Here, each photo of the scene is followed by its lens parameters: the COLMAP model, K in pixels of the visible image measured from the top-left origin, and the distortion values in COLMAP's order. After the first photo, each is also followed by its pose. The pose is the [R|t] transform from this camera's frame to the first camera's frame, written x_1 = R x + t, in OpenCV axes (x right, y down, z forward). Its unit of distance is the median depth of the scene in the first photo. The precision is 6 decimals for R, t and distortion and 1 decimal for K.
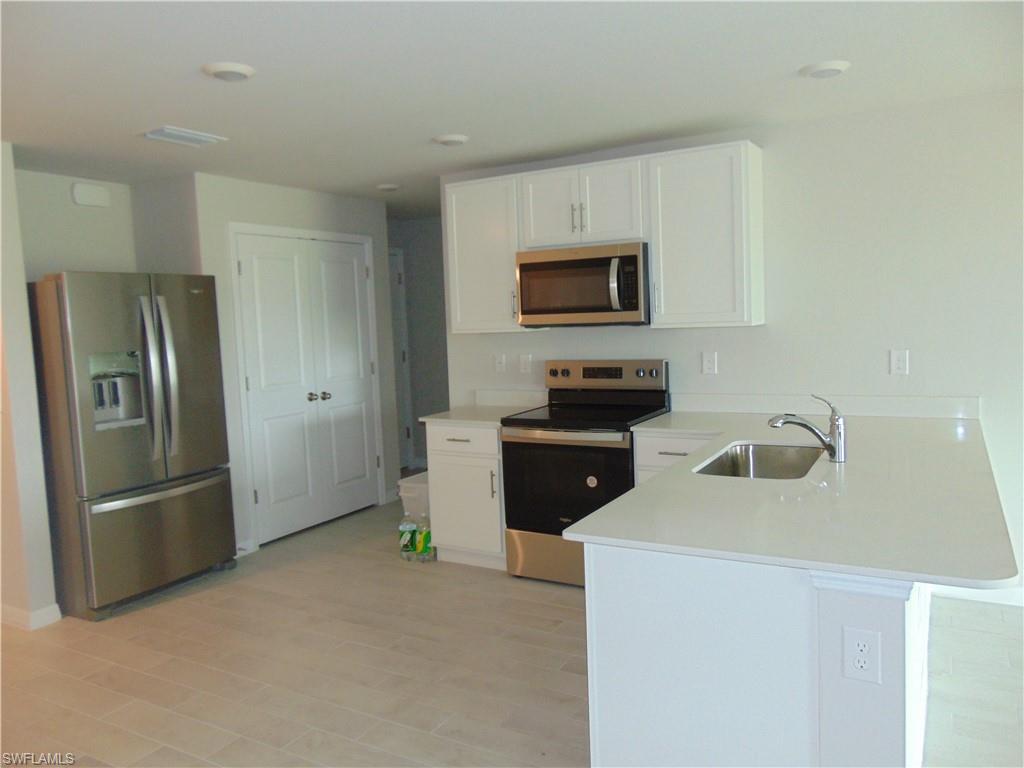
lens RADIAL K [[740.9, 0, 482.6], [0, 740.9, 383.5], [0, 0, 1]] dist [0.001854, 0.001618]
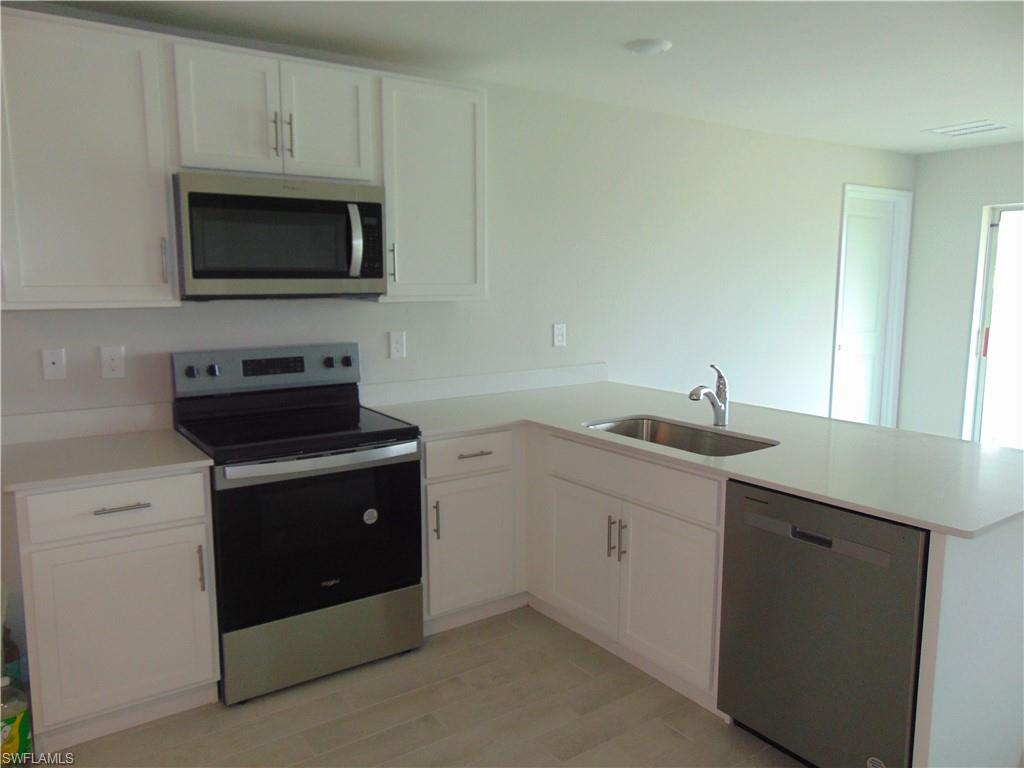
lens RADIAL K [[740.9, 0, 482.6], [0, 740.9, 383.5], [0, 0, 1]] dist [0.001854, 0.001618]
pose [[0.428493, -0.087235, 0.899324, -0.394493], [0.068392, 0.995604, 0.063988, -0.030108], [-0.900953, 0.034088, 0.432576, 0.532062]]
